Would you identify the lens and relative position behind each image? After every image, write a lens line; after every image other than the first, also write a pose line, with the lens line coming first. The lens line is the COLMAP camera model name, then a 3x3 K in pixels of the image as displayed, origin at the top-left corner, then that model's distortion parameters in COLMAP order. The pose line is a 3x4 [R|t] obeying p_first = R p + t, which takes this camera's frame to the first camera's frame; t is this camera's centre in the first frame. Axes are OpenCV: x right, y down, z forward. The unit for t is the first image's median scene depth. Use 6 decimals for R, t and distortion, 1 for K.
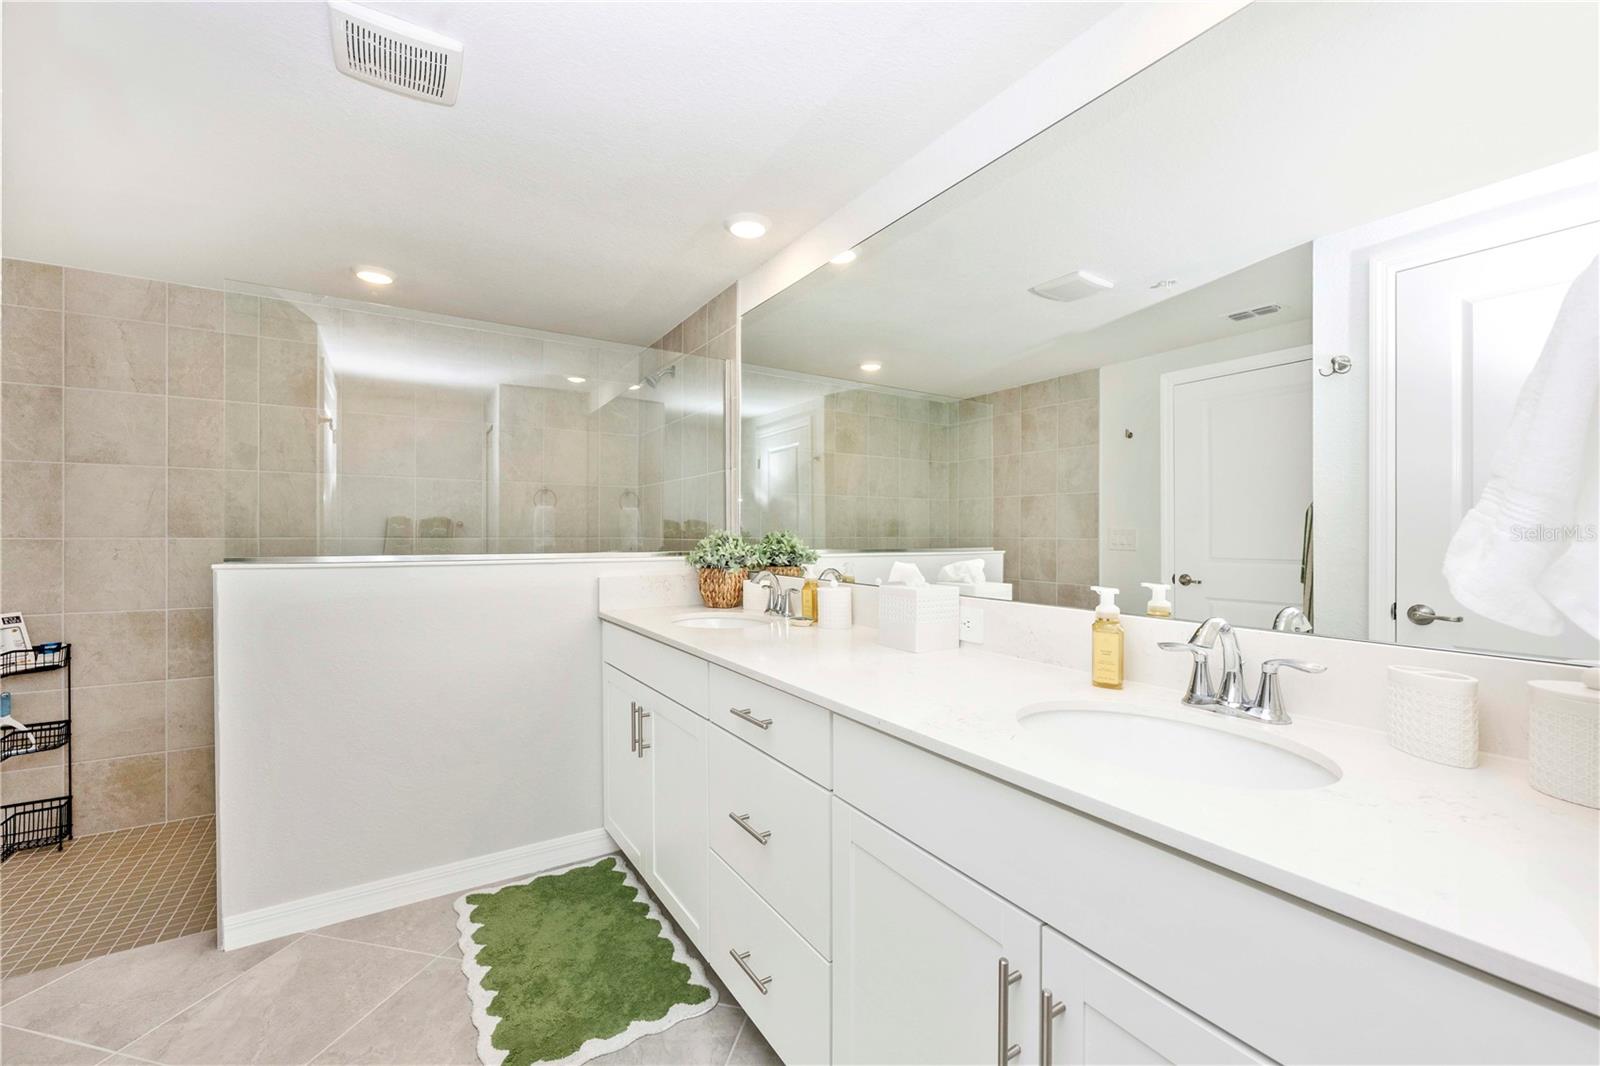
lens RADIAL K [[642.7, 0, 796.7], [0, 642.7, 523.2], [0, 0, 1]] dist [0.001284, 0.000095]
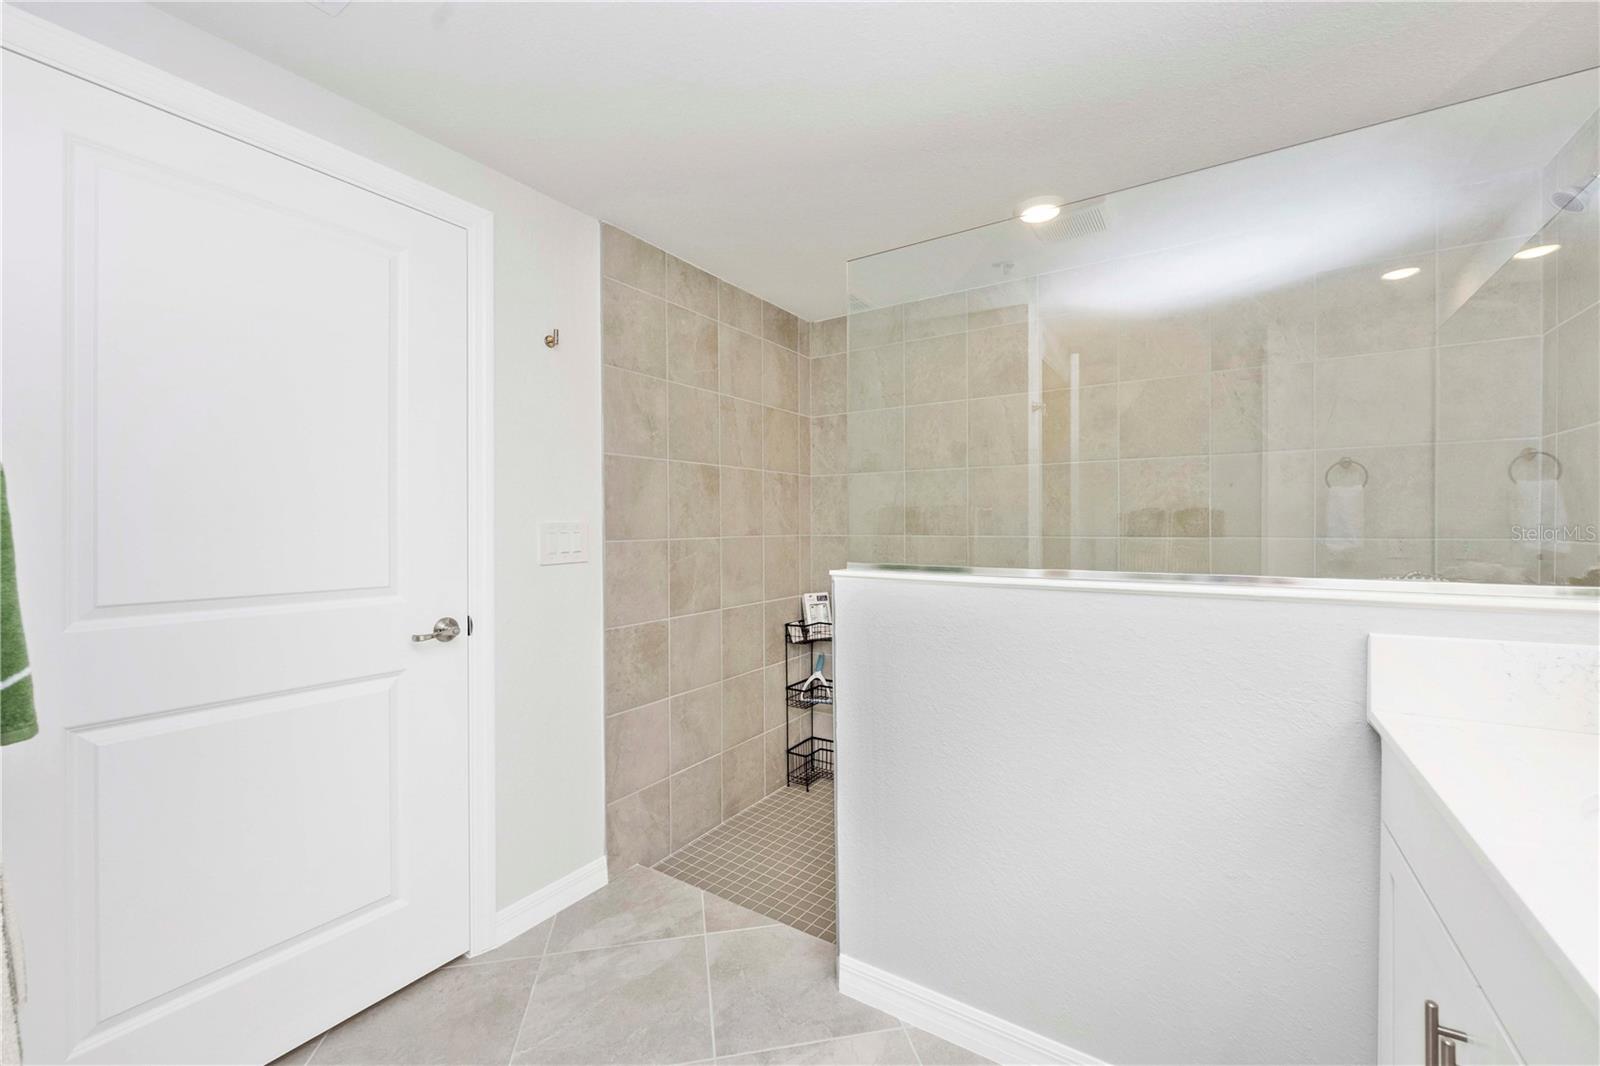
lens RADIAL K [[637.2, 0, 808.6], [0, 637.2, 531.7], [0, 0, 1]] dist [-0.002442, -0.000299]
pose [[0.420446, 0.006314, -0.907295, -0.059316], [0.020020, 0.999668, 0.016234, -0.004849], [0.907096, -0.024989, 0.420180, 0.413517]]
